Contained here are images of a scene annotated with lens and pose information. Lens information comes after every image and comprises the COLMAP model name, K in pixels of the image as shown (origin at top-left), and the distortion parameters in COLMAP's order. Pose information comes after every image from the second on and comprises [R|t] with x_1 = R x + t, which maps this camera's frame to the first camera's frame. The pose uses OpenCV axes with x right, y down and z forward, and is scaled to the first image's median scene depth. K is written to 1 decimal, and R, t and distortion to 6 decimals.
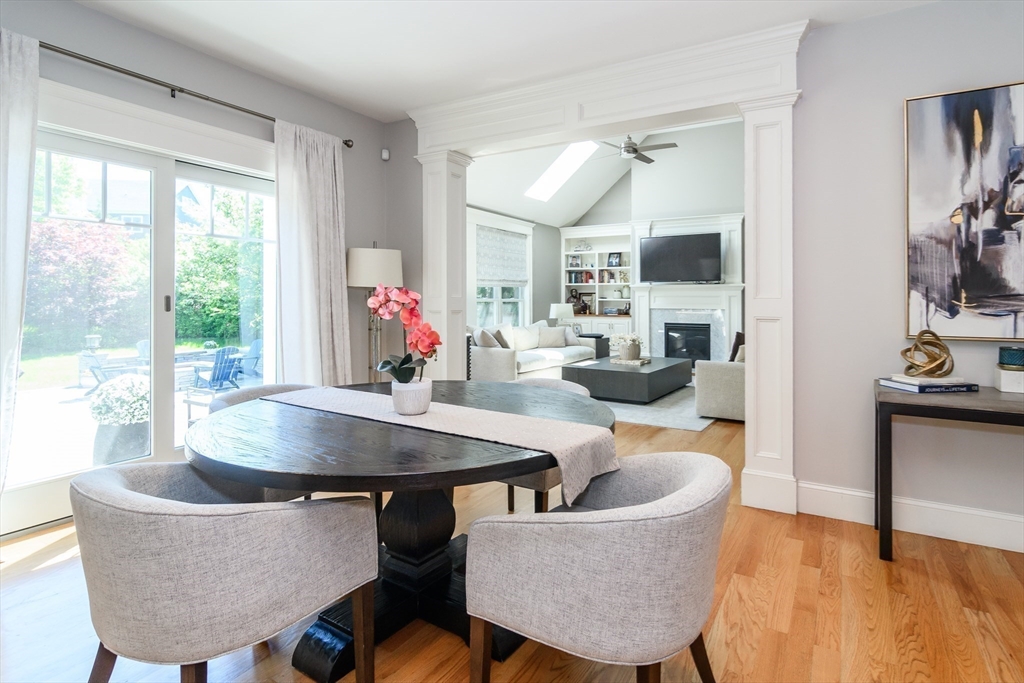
lens RADIAL K [[531.3, 0, 540.5], [0, 531.3, 303.3], [0, 0, 1]] dist [-0.004878, 0.001233]
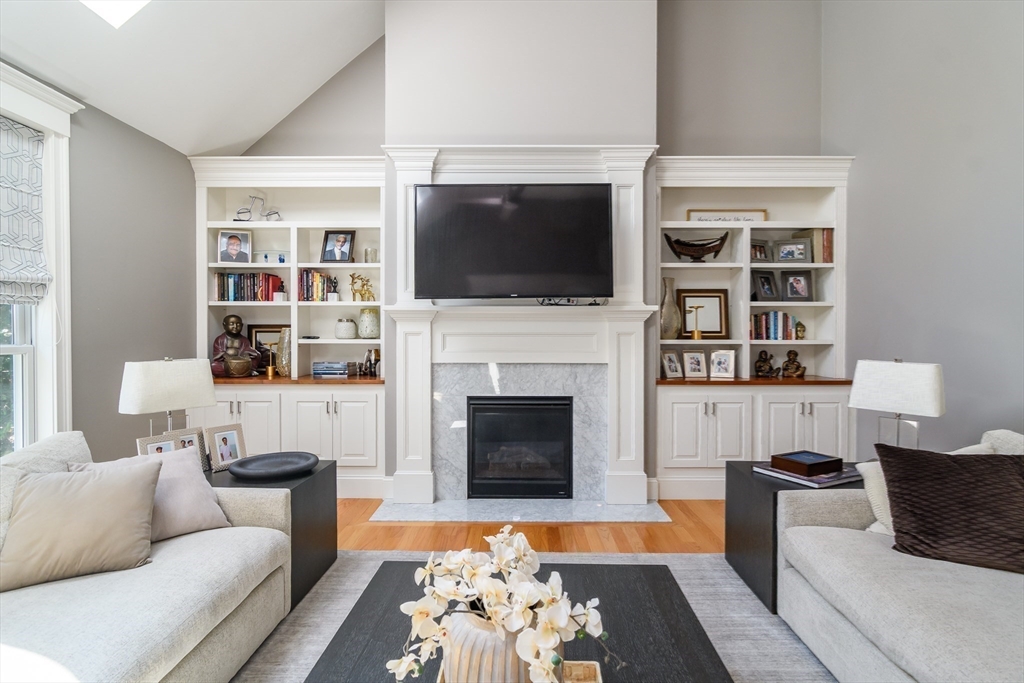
lens RADIAL K [[520.4, 0, 517.7], [0, 520.4, 330.8], [0, 0, 1]] dist [-0.017040, -0.000041]
pose [[0.872153, -0.002500, 0.489226, 0.061277], [0.006748, 0.999953, -0.006919, -0.011332], [-0.489186, 0.009336, 0.872130, 0.570811]]
